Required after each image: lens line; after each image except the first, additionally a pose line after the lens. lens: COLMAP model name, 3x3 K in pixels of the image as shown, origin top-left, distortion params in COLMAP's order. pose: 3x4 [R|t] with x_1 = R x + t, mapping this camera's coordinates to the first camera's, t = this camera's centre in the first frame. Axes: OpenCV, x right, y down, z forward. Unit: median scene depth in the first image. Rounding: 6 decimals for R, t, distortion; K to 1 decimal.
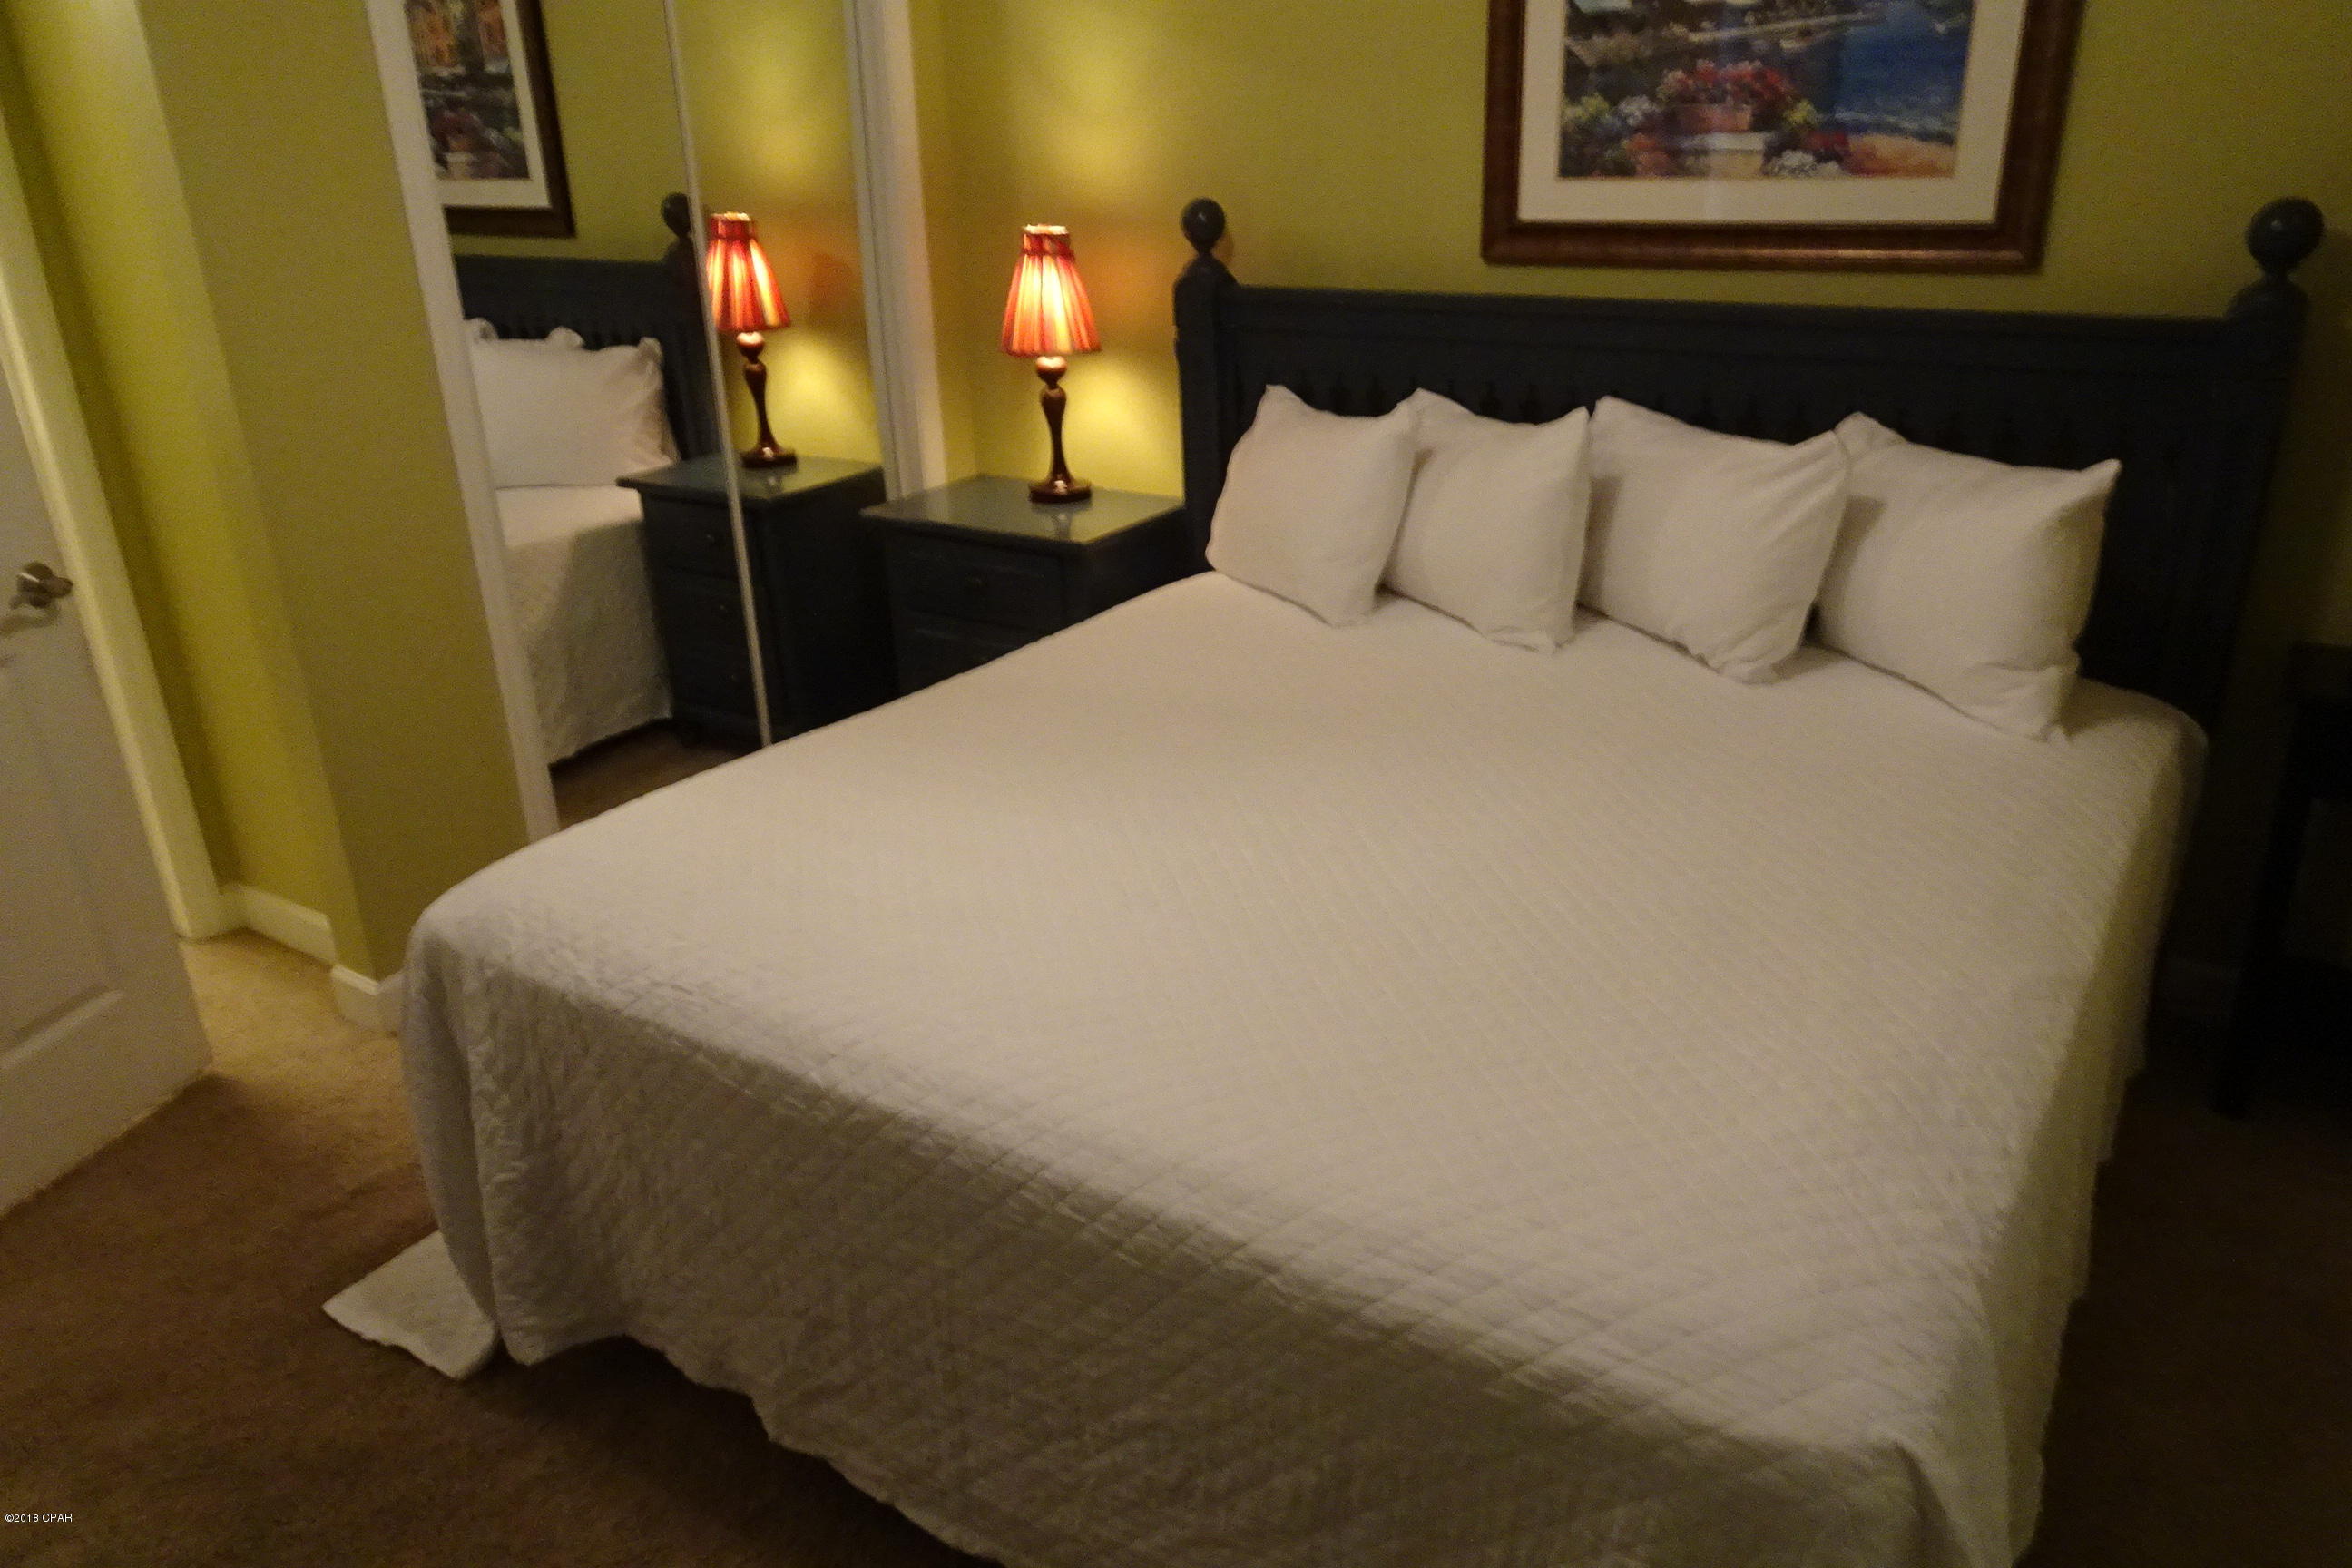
lens RADIAL K [[1689.8, 0, 1176.0], [0, 1689.8, 784.0], [0, 0, 1]] dist [-0.000693, 0.036807]
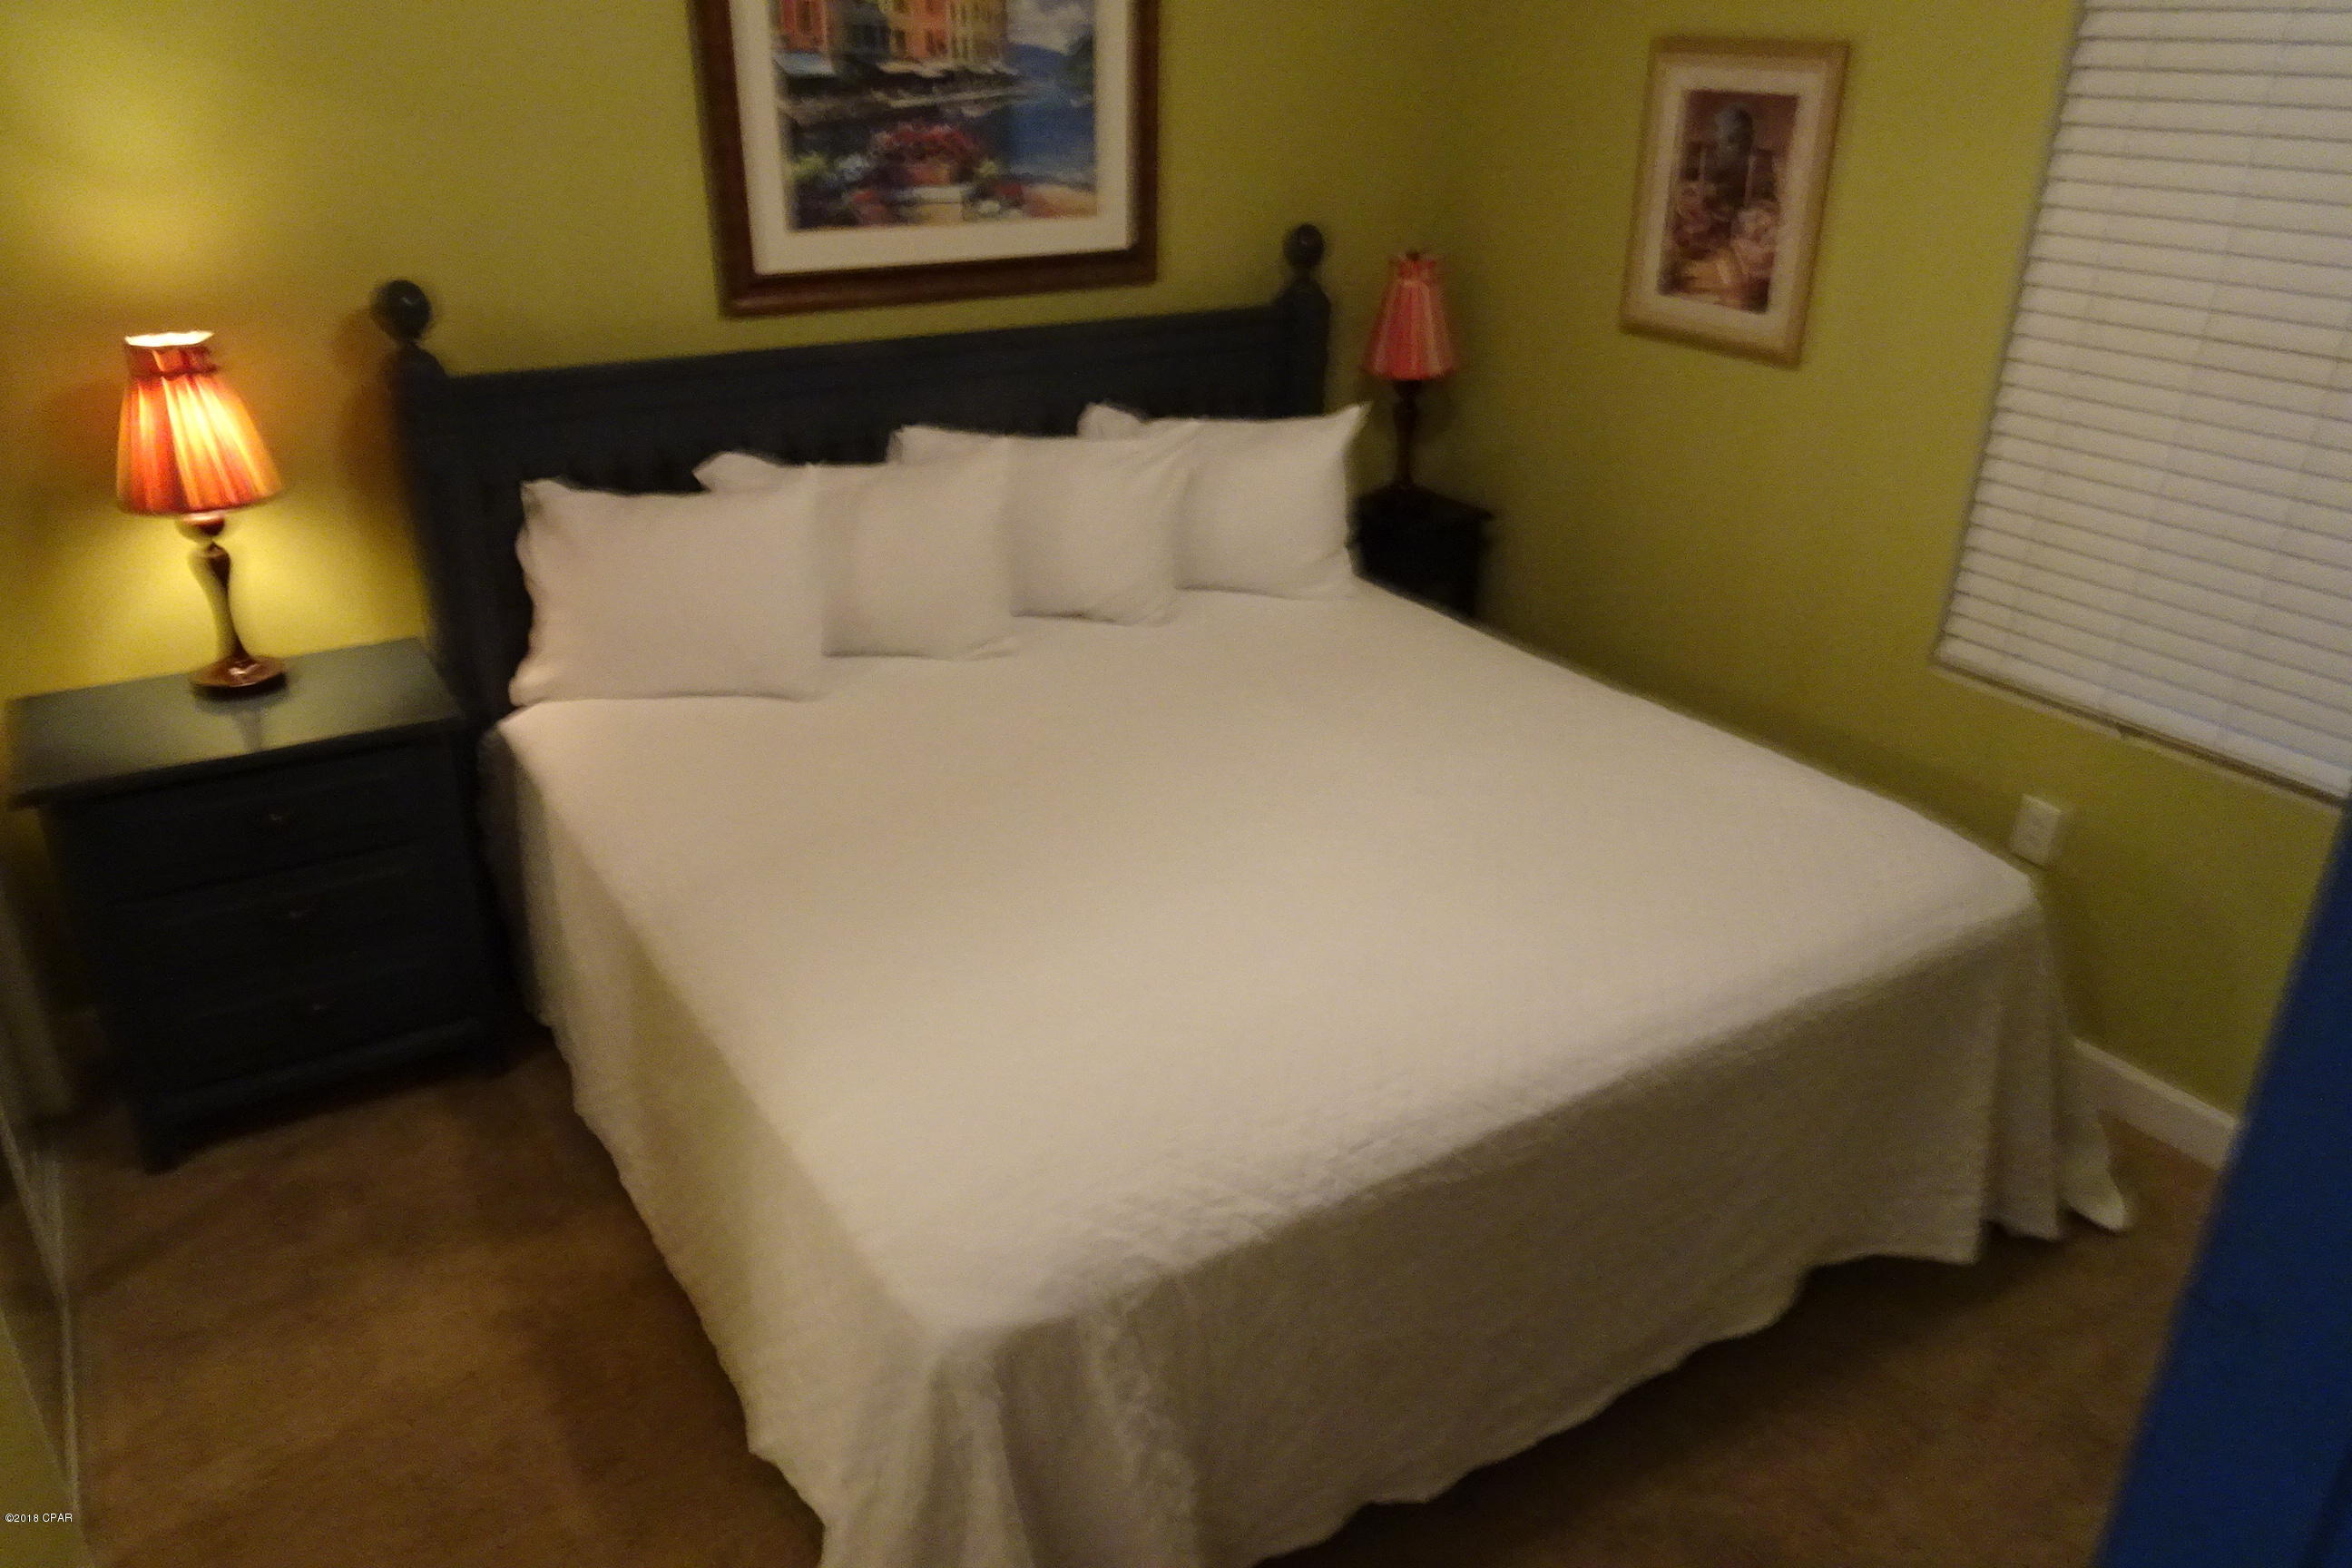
lens RADIAL K [[1689.8, 0, 1176.0], [0, 1689.8, 784.0], [0, 0, 1]] dist [-0.000693, 0.036807]
pose [[0.405294, -0.349764, 0.844631, -0.724890], [0.321541, 0.919421, 0.226444, -0.219418], [-0.855773, 0.179807, 0.485099, 0.377407]]
